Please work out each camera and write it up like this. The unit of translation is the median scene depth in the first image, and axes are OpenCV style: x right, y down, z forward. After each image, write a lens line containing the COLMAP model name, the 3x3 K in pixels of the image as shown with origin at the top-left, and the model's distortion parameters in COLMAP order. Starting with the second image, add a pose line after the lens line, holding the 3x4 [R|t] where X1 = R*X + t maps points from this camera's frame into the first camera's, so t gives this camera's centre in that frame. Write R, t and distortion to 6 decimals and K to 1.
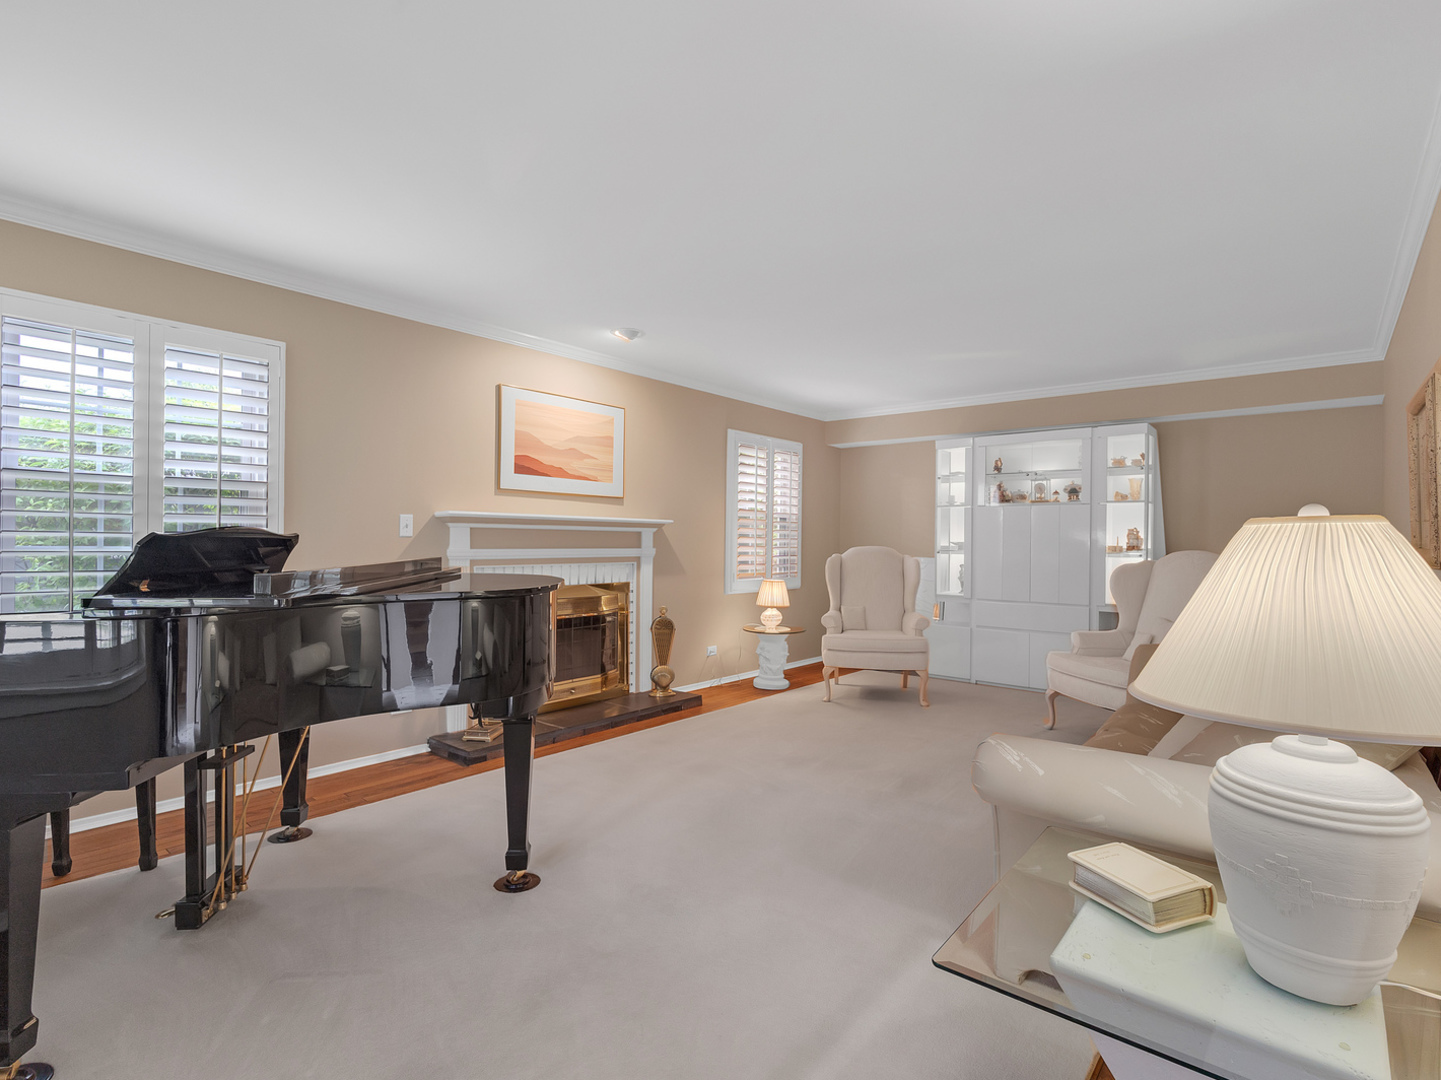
lens RADIAL K [[725.4, 0, 720.5], [0, 725.4, 540.0], [0, 0, 1]] dist [0.002946, -0.000334]
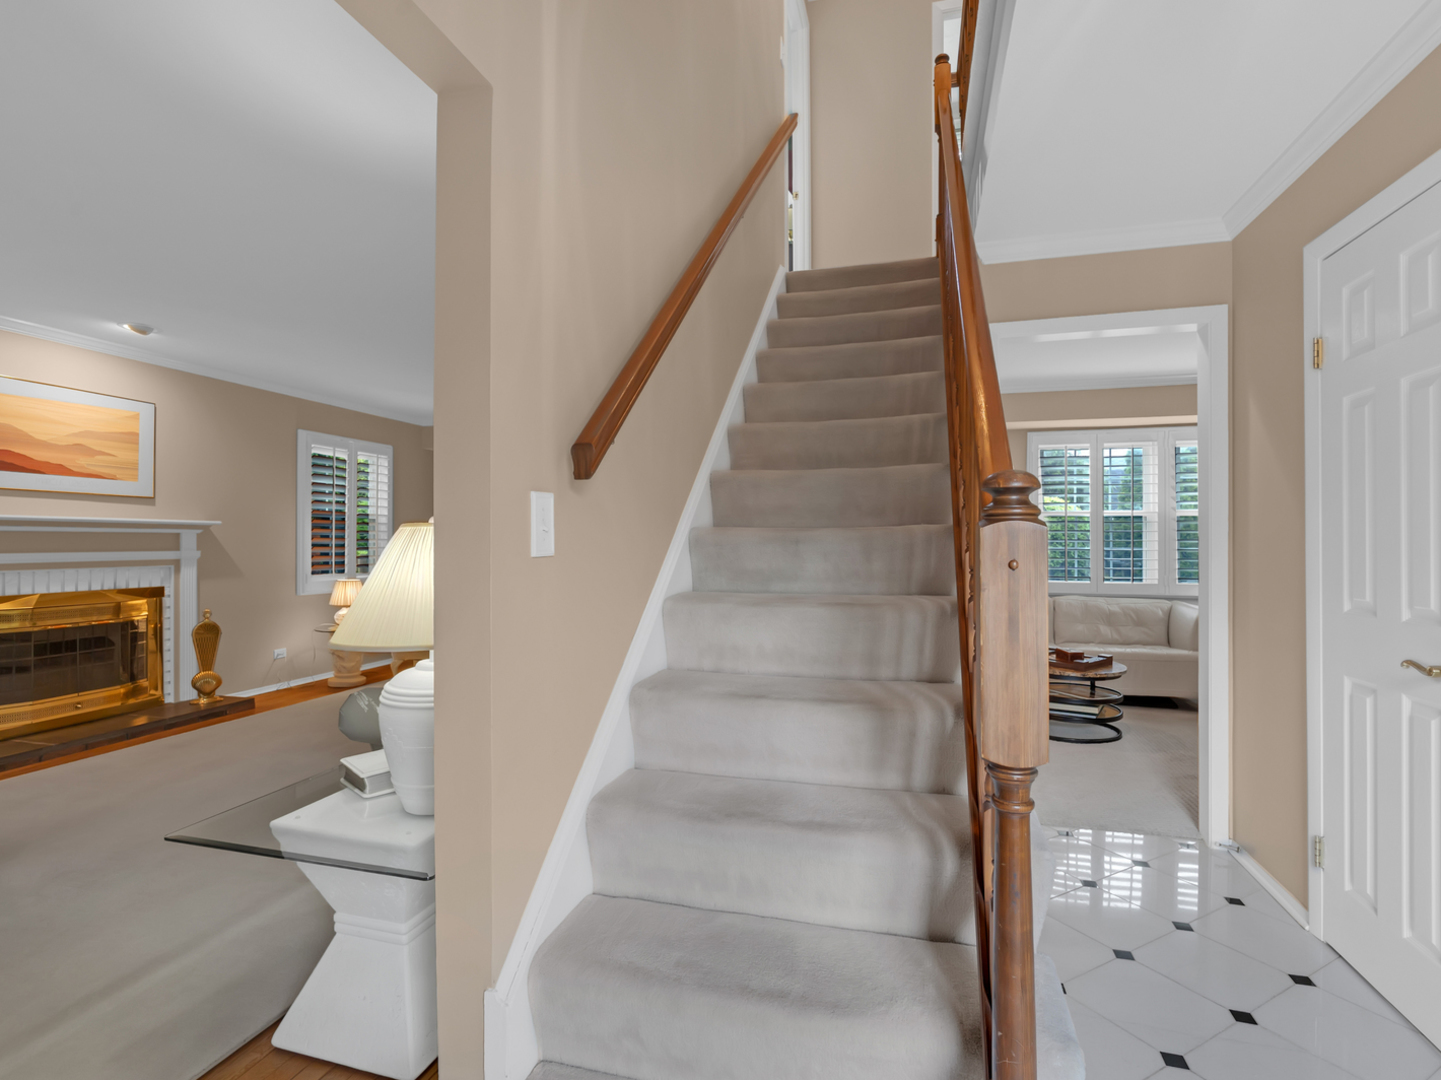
lens RADIAL K [[725.4, 0, 720.5], [0, 725.4, 540.0], [0, 0, 1]] dist [0.002946, -0.000334]
pose [[0.916710, -0.007797, 0.399477, 0.163329], [0.007830, 0.999968, 0.001548, 0.001436], [-0.399477, 0.001709, 0.916742, -0.165329]]
